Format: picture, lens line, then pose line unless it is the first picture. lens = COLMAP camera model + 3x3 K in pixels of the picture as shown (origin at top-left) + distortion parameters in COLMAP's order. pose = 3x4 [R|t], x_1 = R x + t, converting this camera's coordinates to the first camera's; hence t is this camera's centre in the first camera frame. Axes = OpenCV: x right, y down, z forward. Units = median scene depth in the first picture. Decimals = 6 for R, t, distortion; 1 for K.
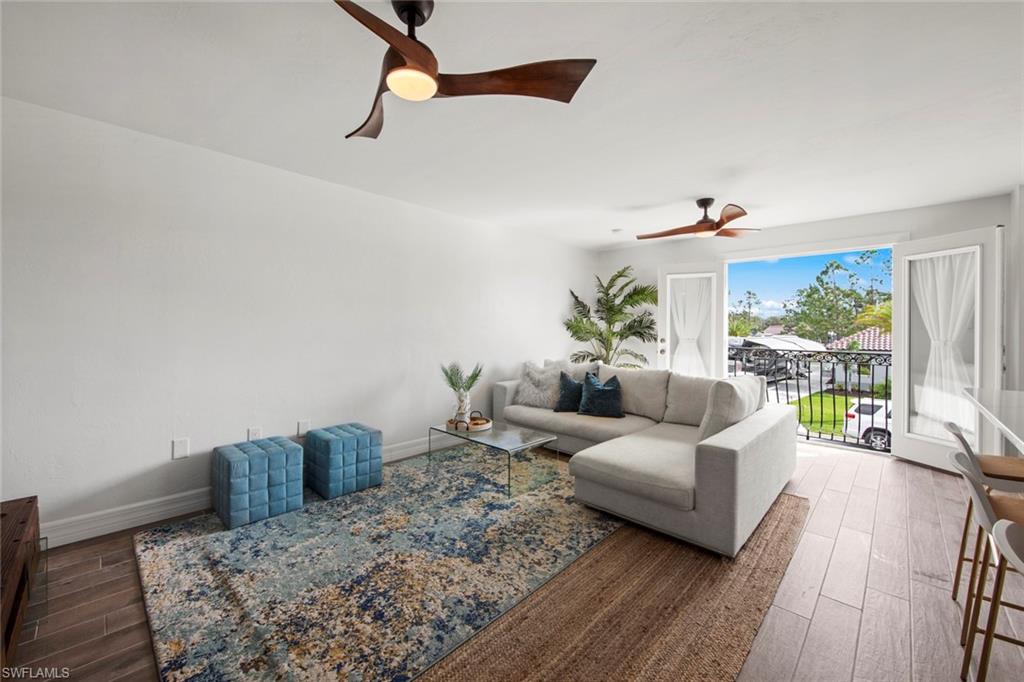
lens RADIAL K [[400.0, 0, 514.8], [0, 400.0, 332.7], [0, 0, 1]] dist [0.008427, -0.006285]
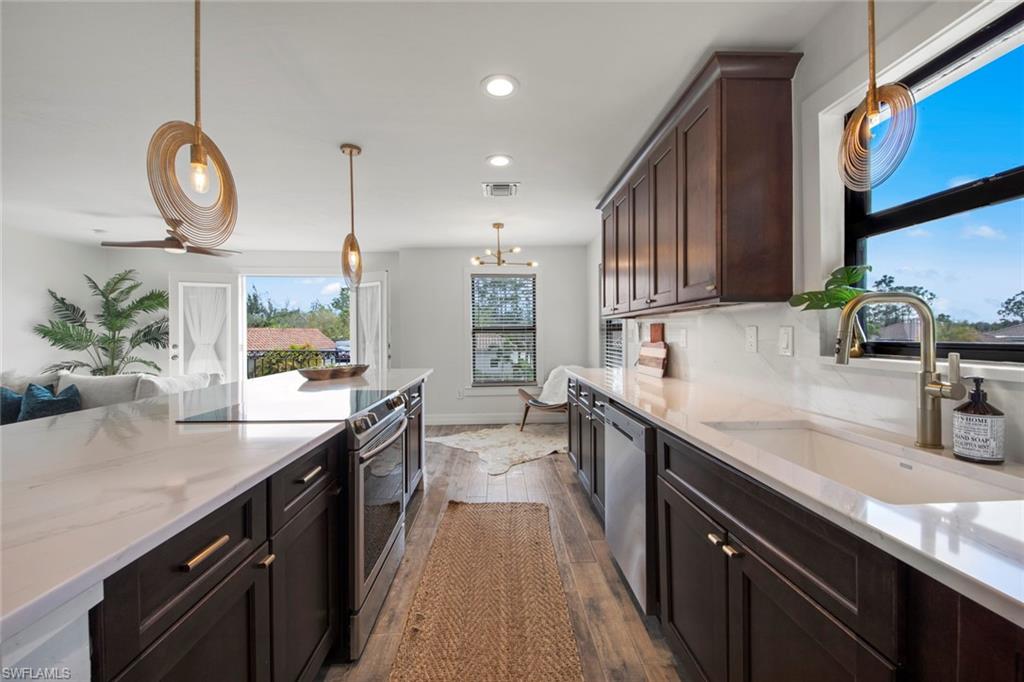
lens RADIAL K [[409.6, 0, 513.9], [0, 409.6, 330.3], [0, 0, 1]] dist [0.003966, -0.004708]
pose [[0.690901, -0.001815, 0.722947, 0.294246], [0.014921, 0.999820, -0.011750, 0.005645], [-0.722795, 0.018906, 0.690803, -0.468369]]
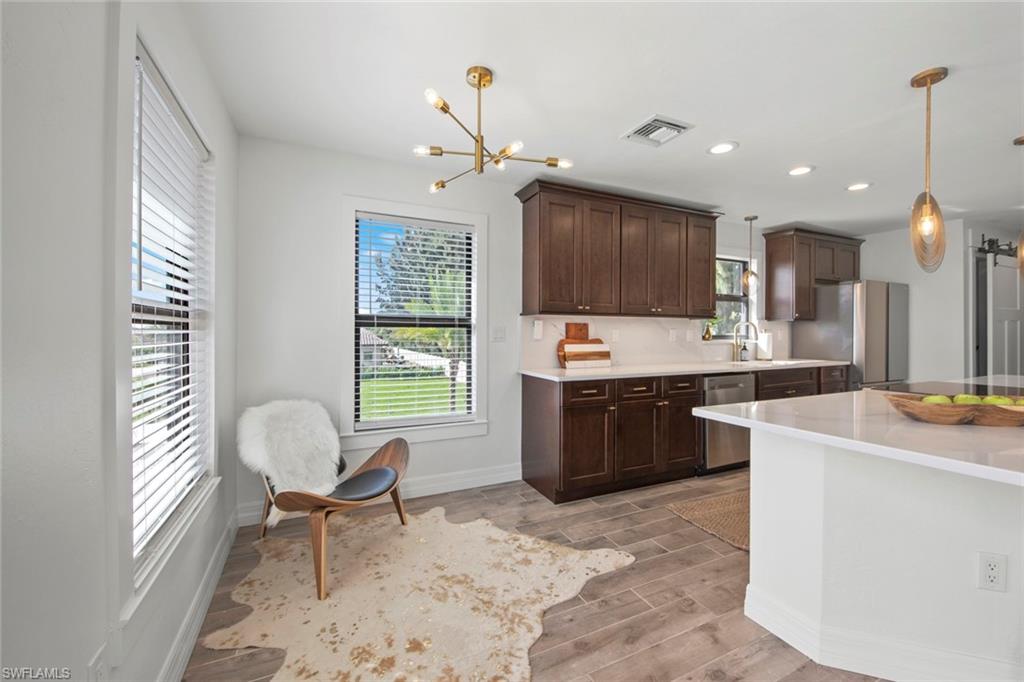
lens RADIAL K [[404.9, 0, 514.4], [0, 404.9, 331.1], [0, 0, 1]] dist [0.008438, -0.006233]
pose [[-0.936115, -0.006280, 0.351637, 0.907241], [-0.003983, 0.999966, 0.007257, -0.001513], [-0.351670, 0.005393, -0.936108, 0.846406]]
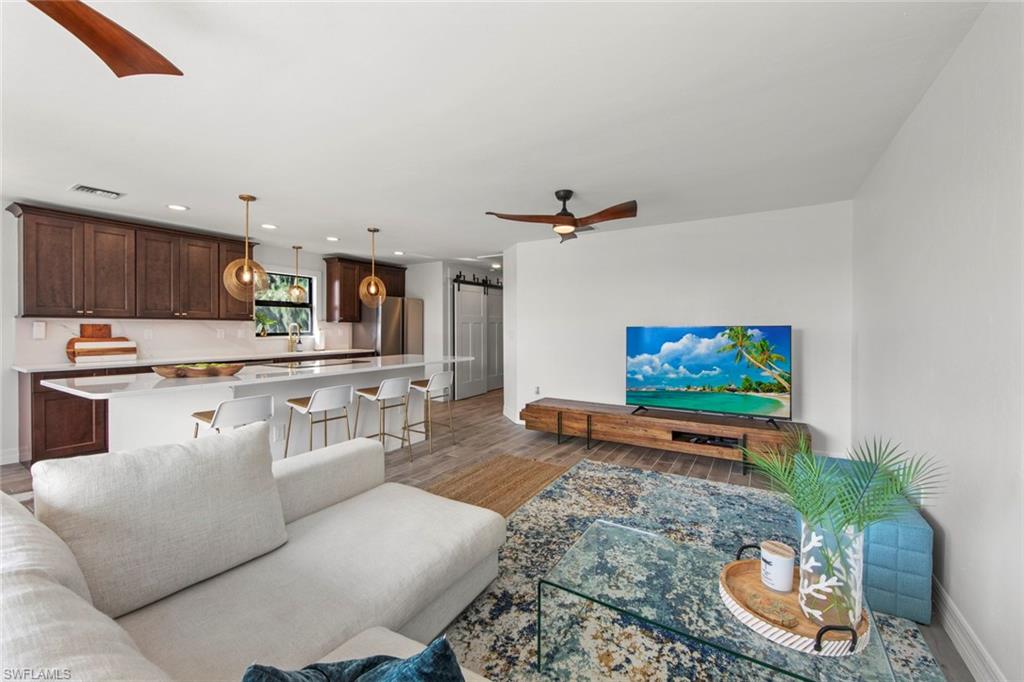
lens RADIAL K [[404.9, 0, 514.4], [0, 404.9, 331.1], [0, 0, 1]] dist [0.008438, -0.006233]
pose [[-0.976535, -0.004958, -0.215299, 0.205551], [-0.008631, 0.999833, 0.016126, -0.022982], [0.215184, 0.017606, -0.976415, 1.259489]]
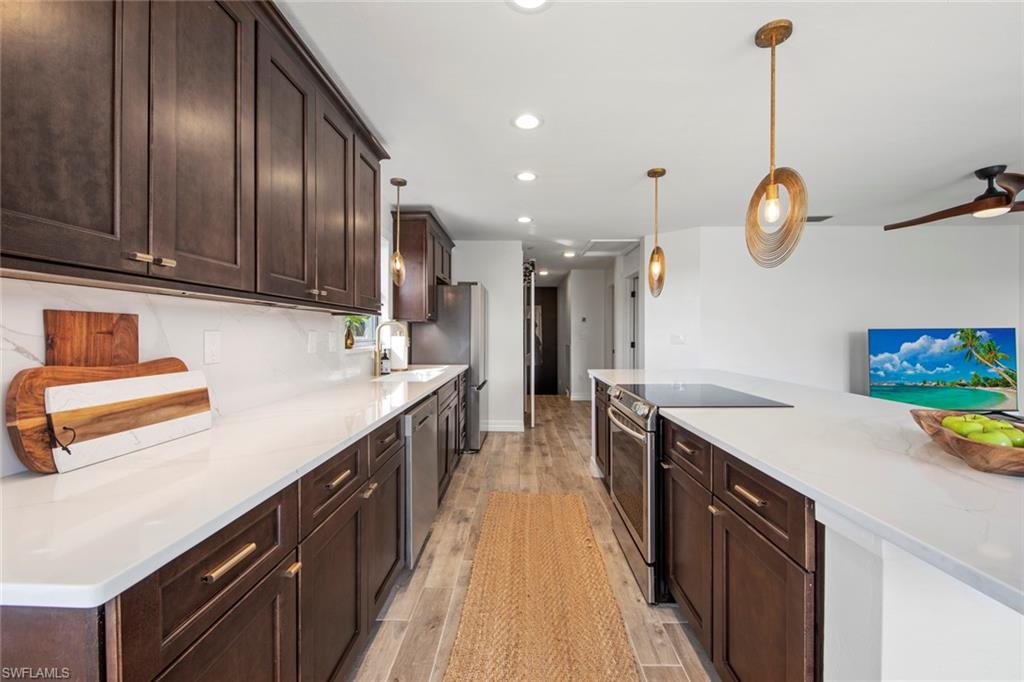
lens RADIAL K [[400.0, 0, 514.8], [0, 400.0, 332.7], [0, 0, 1]] dist [0.008427, -0.006285]
pose [[-0.731583, -0.004681, -0.681736, 1.080138], [-0.008670, 0.999959, 0.002438, -0.002384], [0.681697, 0.007695, -0.731594, 0.326270]]
